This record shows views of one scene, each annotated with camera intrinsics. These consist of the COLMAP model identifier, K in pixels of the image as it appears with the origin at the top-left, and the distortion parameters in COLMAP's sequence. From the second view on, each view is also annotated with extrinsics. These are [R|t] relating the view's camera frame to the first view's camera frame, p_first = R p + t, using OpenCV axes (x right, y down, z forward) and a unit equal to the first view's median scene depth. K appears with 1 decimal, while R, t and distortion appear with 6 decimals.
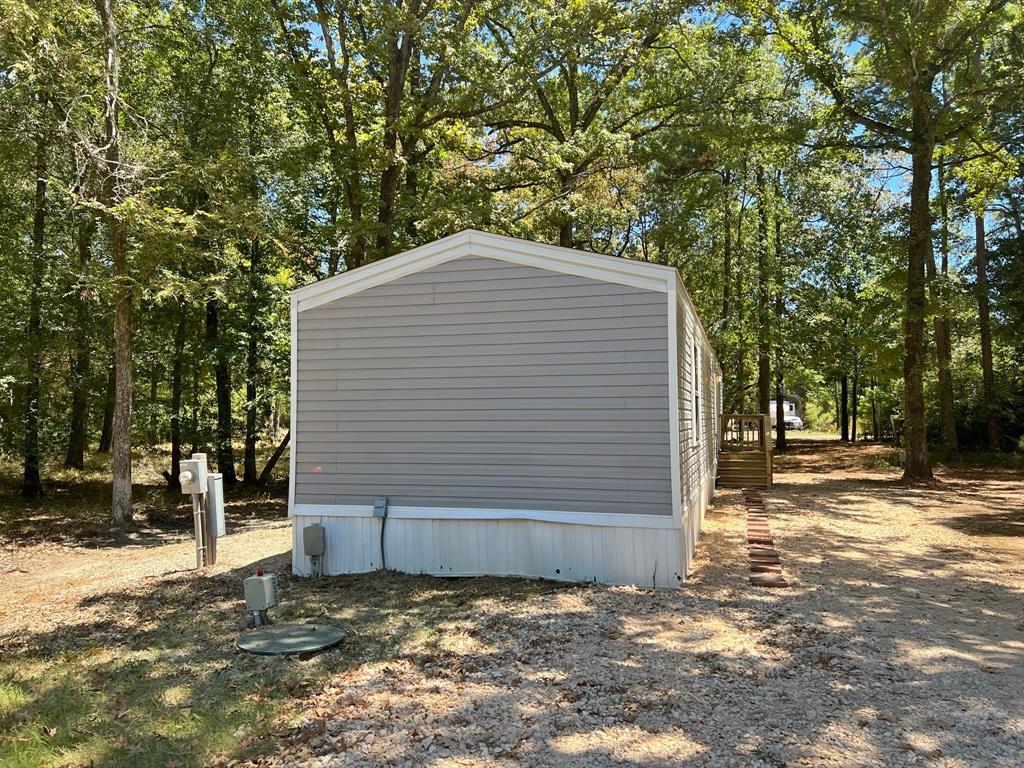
lens RADIAL K [[771.3, 0, 506.5], [0, 771.3, 380.5], [0, 0, 1]] dist [0.054807, -0.063369]
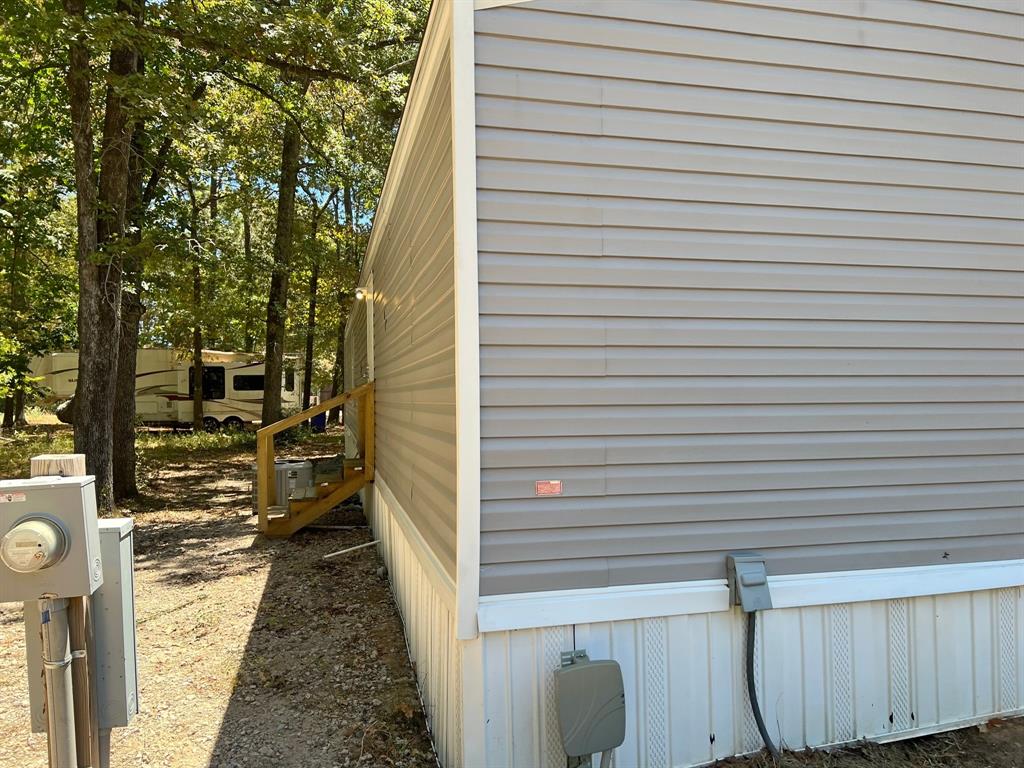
lens RADIAL K [[771.3, 0, 514.8], [0, 771.3, 389.2], [0, 0, 1]] dist [0.054807, -0.063369]
pose [[0.854728, 0.008805, 0.519002, -0.258263], [-0.022220, 0.999560, 0.019636, 0.039226], [-0.518601, -0.028315, 0.854548, 0.430682]]
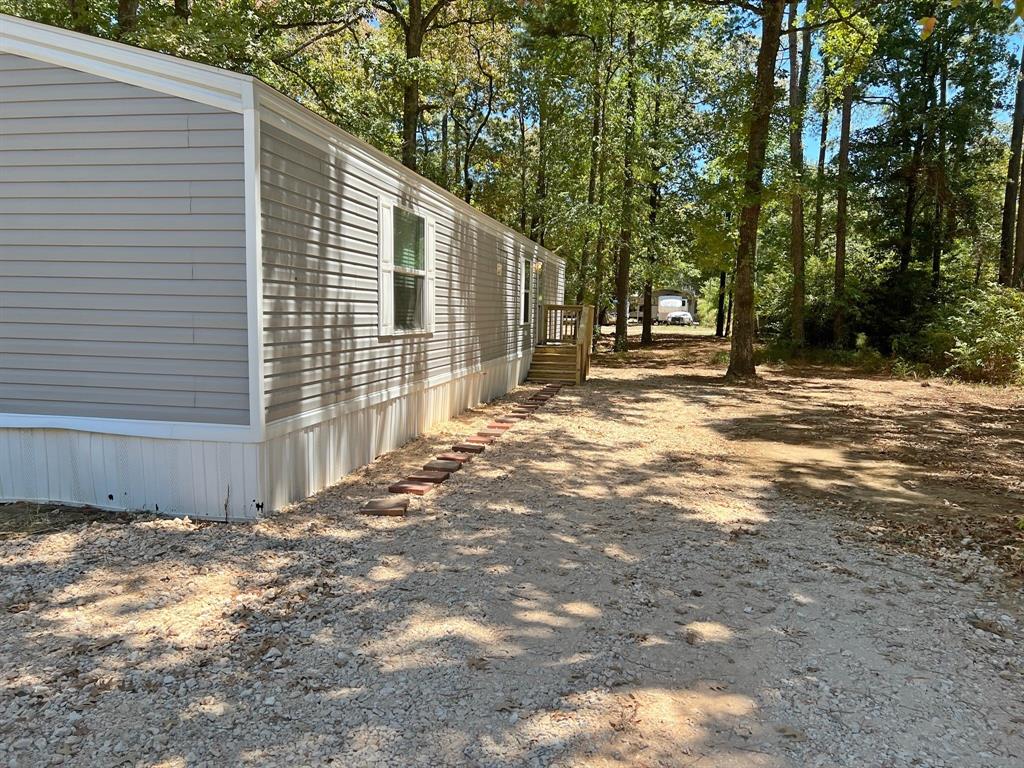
lens RADIAL K [[771.3, 0, 514.2], [0, 771.3, 388.8], [0, 0, 1]] dist [0.054807, -0.063369]
pose [[0.993298, 0.010924, 0.115062, 0.197001], [-0.028097, 0.988483, 0.148704, 0.011260], [-0.112113, -0.150940, 0.982165, 0.126807]]
